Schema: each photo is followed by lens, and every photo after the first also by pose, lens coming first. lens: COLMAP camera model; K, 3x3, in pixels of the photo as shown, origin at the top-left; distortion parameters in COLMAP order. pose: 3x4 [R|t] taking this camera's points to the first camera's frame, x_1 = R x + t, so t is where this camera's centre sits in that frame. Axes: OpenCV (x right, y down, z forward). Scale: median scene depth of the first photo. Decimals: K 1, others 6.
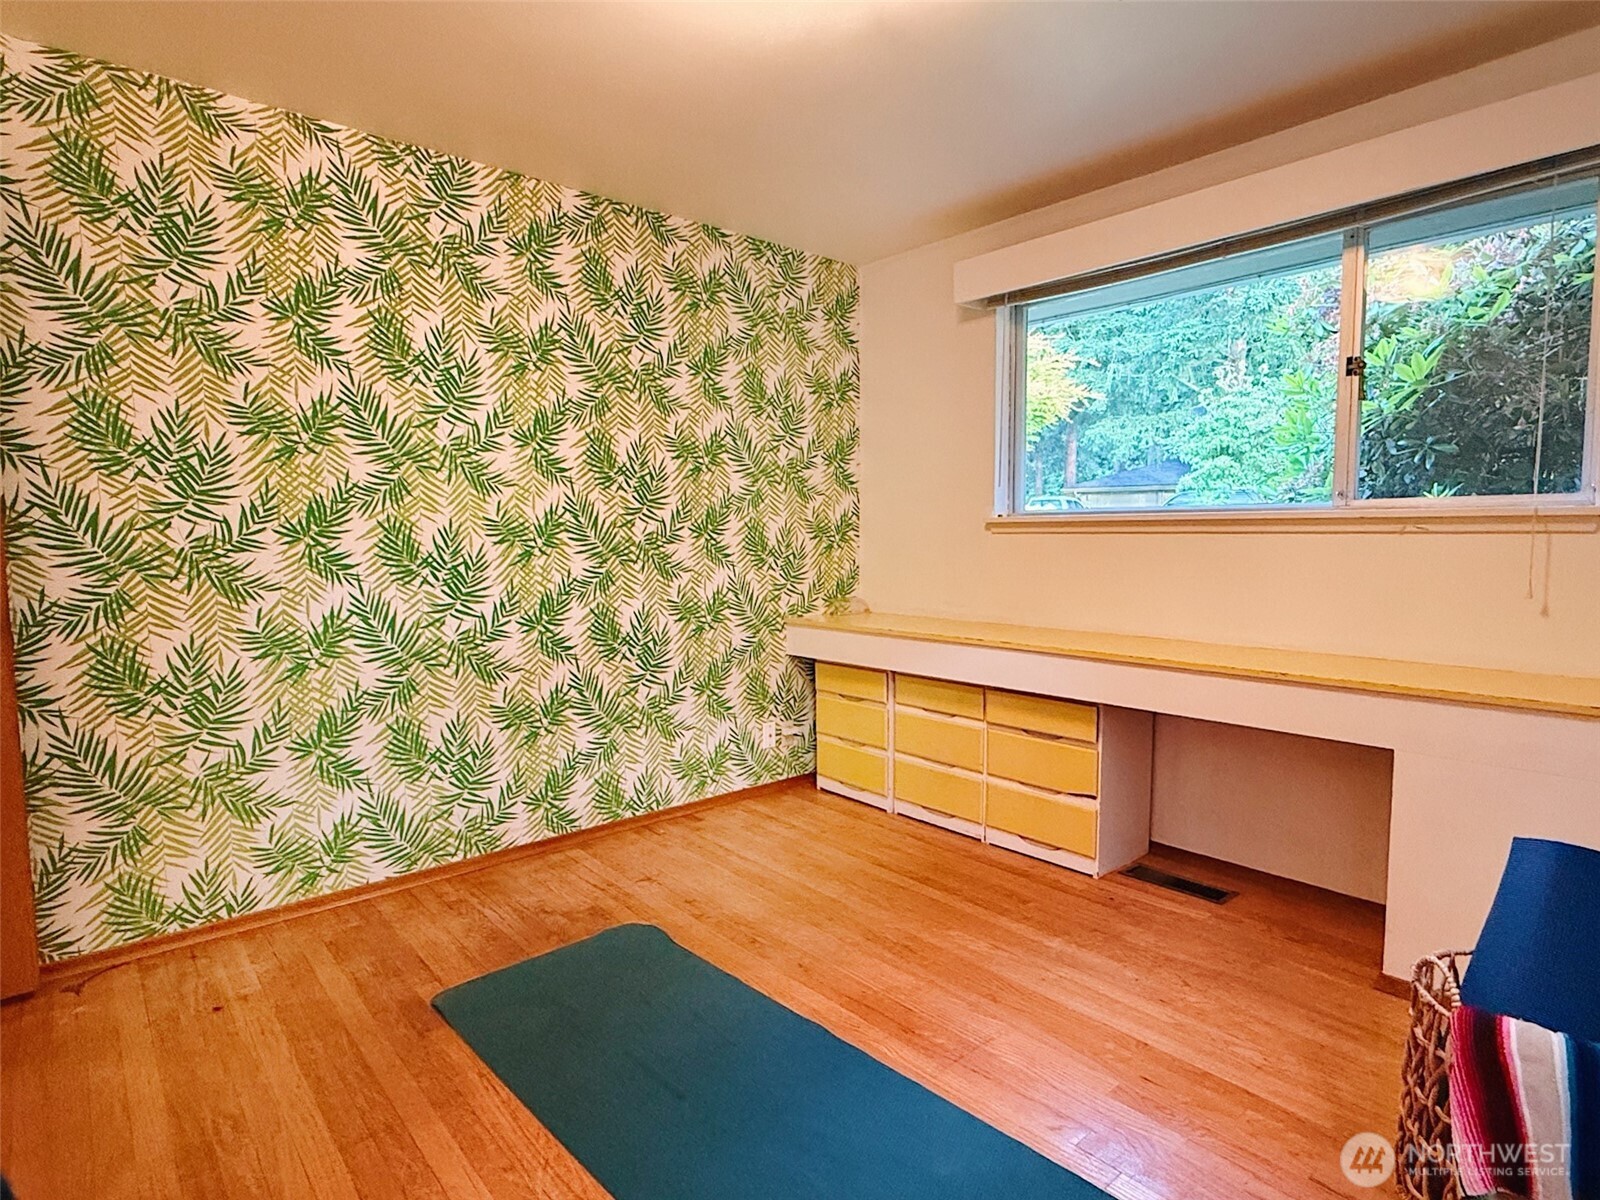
lens RADIAL K [[849.8, 0, 794.5], [0, 849.8, 604.4], [0, 0, 1]] dist [-0.000835, -0.000583]
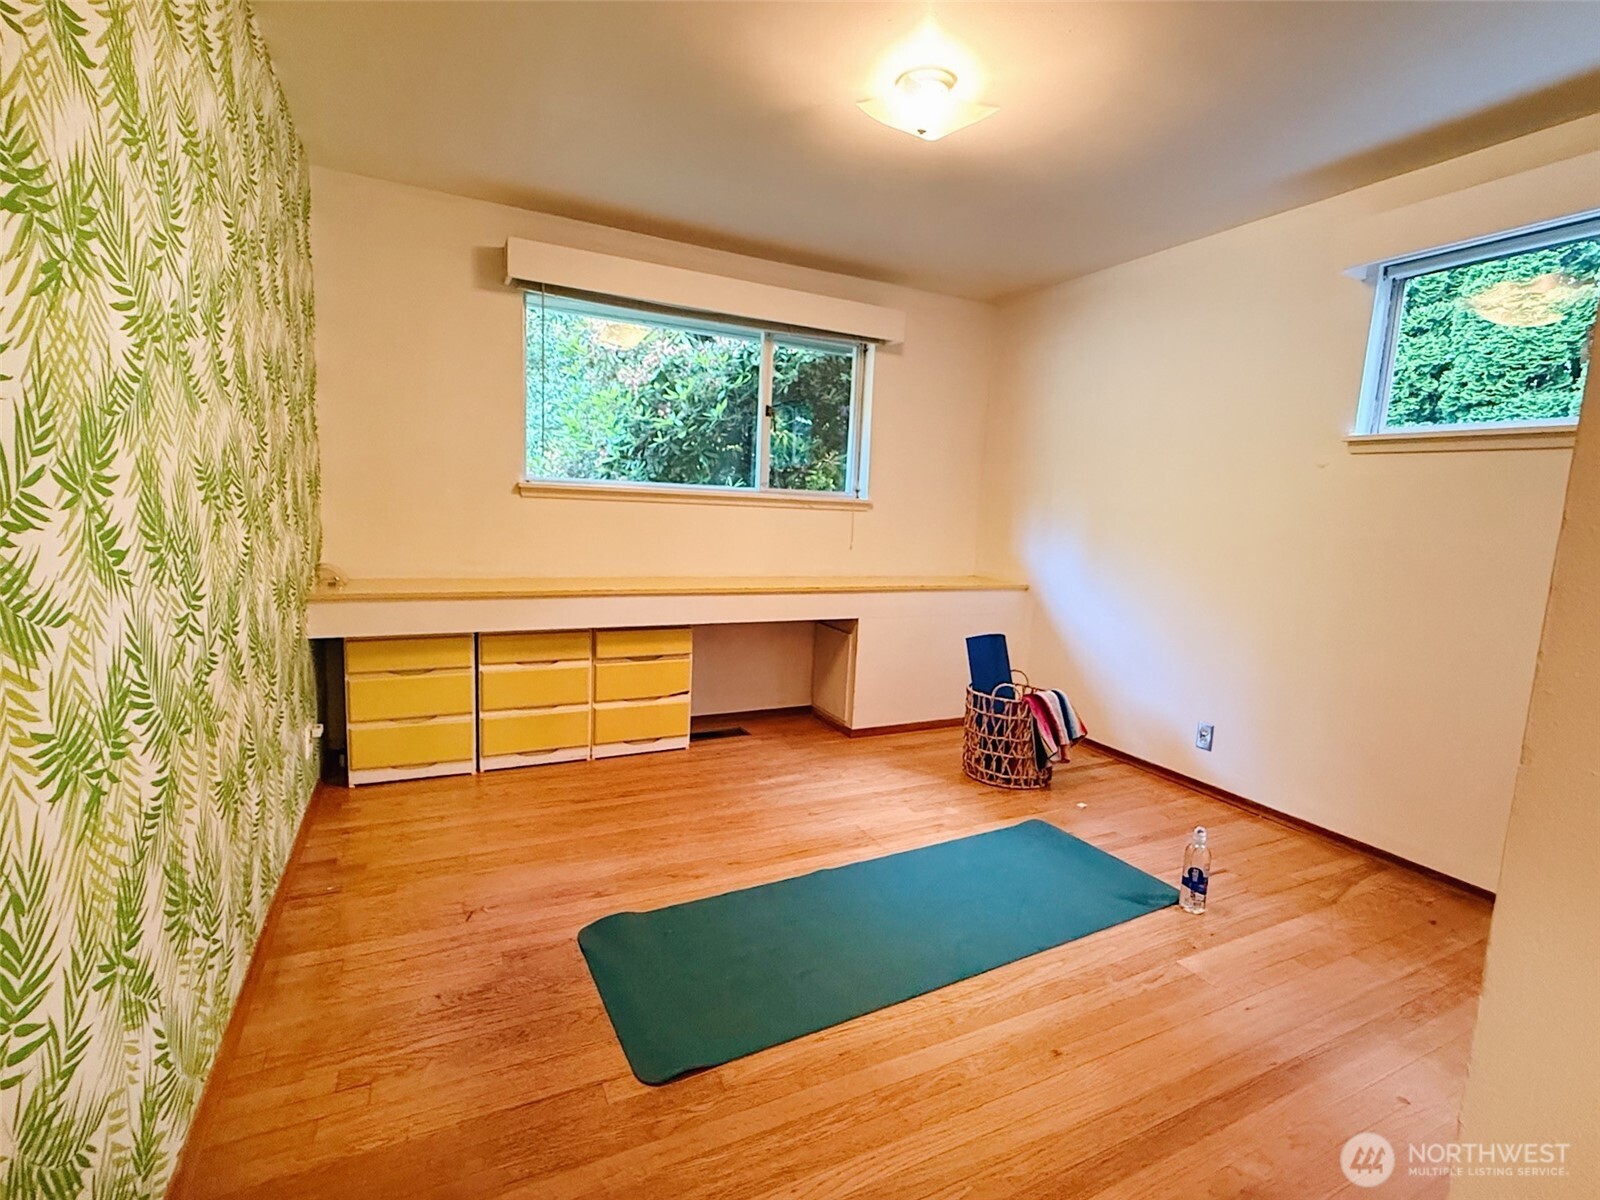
lens RADIAL K [[727.4, 0, 800.0], [0, 727.4, 600.0], [0, 0, 1]] dist [-0.000933, 0.000217]
pose [[0.266419, -0.109905, 0.957571, -0.770162], [0.036259, 0.993917, 0.103988, -0.046088], [-0.963175, 0.007016, 0.268783, 0.518439]]
